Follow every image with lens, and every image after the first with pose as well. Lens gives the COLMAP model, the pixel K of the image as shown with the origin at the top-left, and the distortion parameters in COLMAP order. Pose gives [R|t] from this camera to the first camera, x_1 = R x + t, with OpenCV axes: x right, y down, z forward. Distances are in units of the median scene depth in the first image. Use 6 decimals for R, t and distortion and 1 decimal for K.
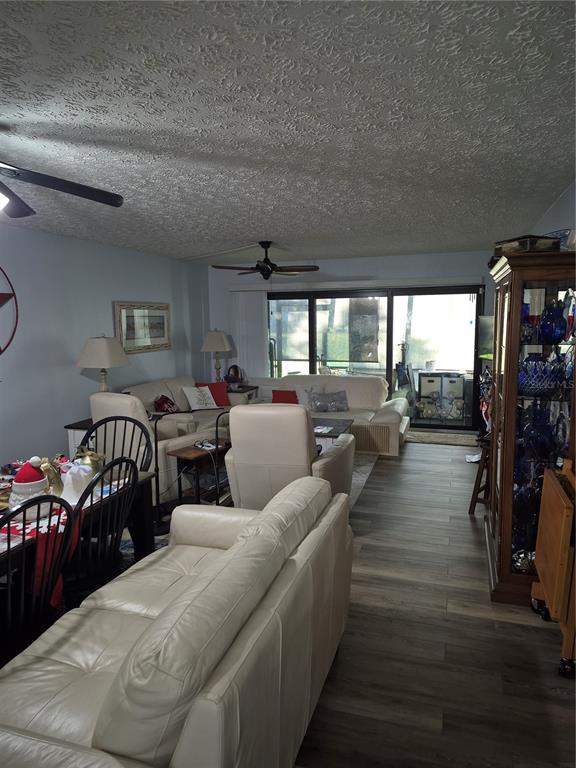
lens RADIAL K [[528.4, 0, 292.7], [0, 528.4, 382.6], [0, 0, 1]] dist [0.055225, -0.012670]
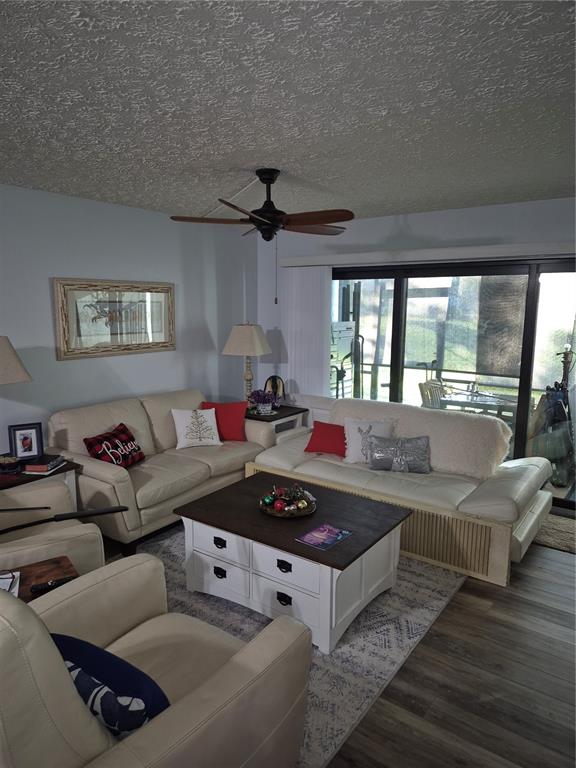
lens RADIAL K [[528.4, 0, 282.1], [0, 528.4, 384.9], [0, 0, 1]] dist [0.055225, -0.012670]
pose [[0.942288, 0.072260, -0.326911, 0.129352], [-0.059939, 0.997065, 0.047624, -0.057273], [0.329393, -0.025281, 0.943854, 0.383165]]
